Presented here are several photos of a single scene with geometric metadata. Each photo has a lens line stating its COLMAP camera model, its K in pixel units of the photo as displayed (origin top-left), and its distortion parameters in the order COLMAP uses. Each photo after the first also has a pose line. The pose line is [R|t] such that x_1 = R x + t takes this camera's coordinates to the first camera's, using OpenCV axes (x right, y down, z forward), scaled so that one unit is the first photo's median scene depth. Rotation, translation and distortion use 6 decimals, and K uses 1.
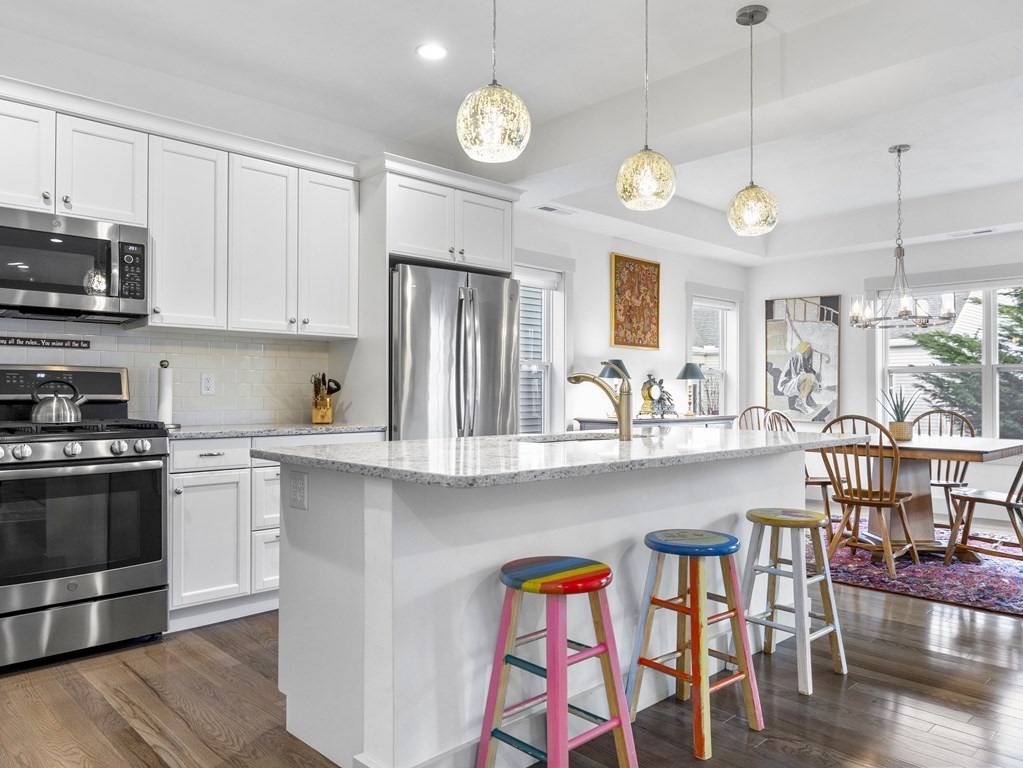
lens RADIAL K [[738.8, 0, 514.0], [0, 738.8, 388.6], [0, 0, 1]] dist [-0.000121, 0.001125]
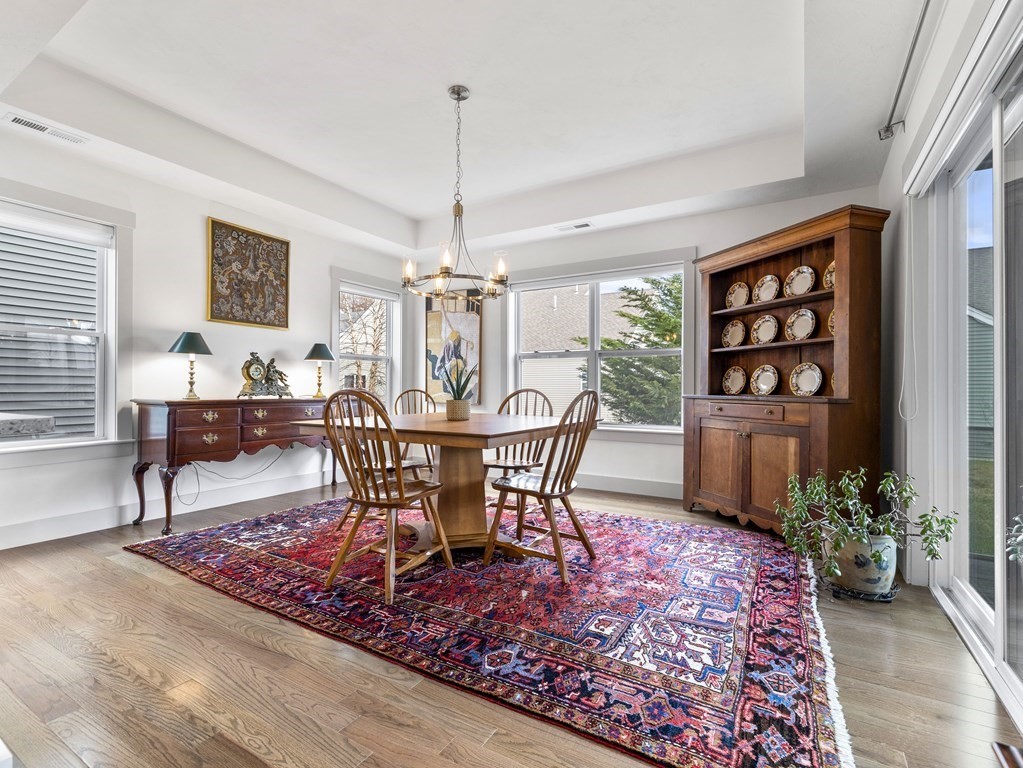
lens RADIAL K [[485.8, 0, 509.0], [0, 485.8, 388.2], [0, 0, 1]] dist [0.000482, 0.000923]
pose [[0.966823, 0.000819, 0.255446, 0.359318], [-0.001990, 0.999989, 0.004326, 0.024188], [-0.255440, -0.004690, 0.966814, 0.346882]]
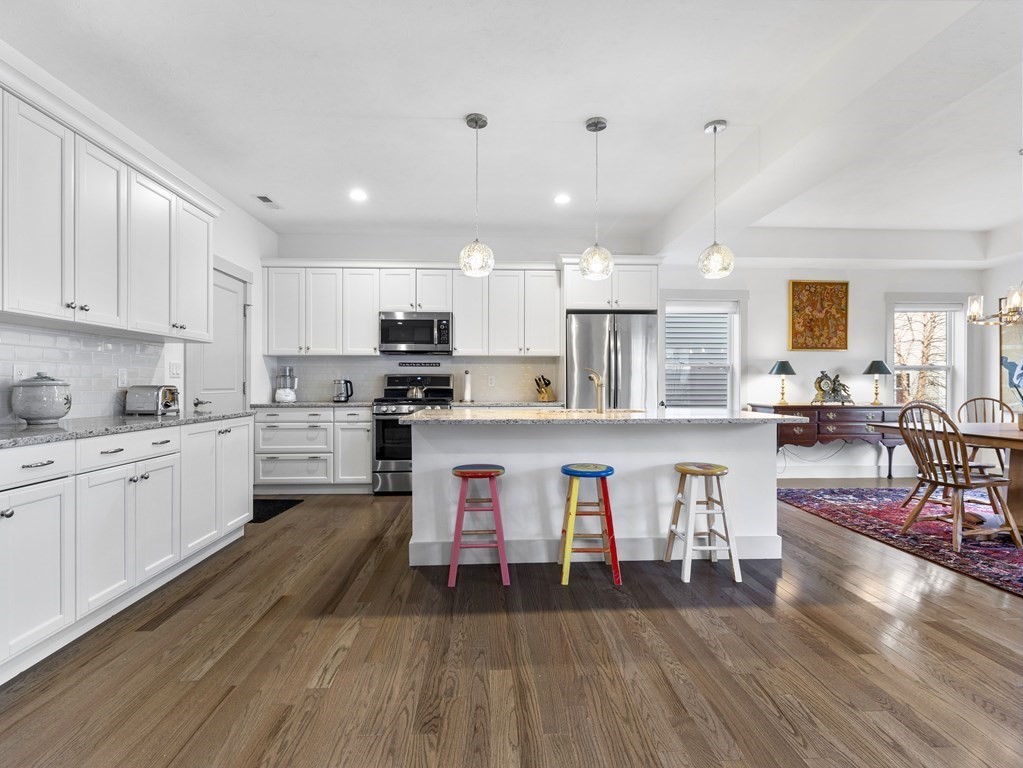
lens RADIAL K [[485.8, 0, 508.3], [0, 485.8, 385.6], [0, 0, 1]] dist [0.000482, 0.000923]
pose [[0.756047, -0.001042, -0.654517, 0.343400], [0.004791, 0.999981, 0.003942, 0.000467], [0.654500, -0.006116, 0.756037, -0.000166]]
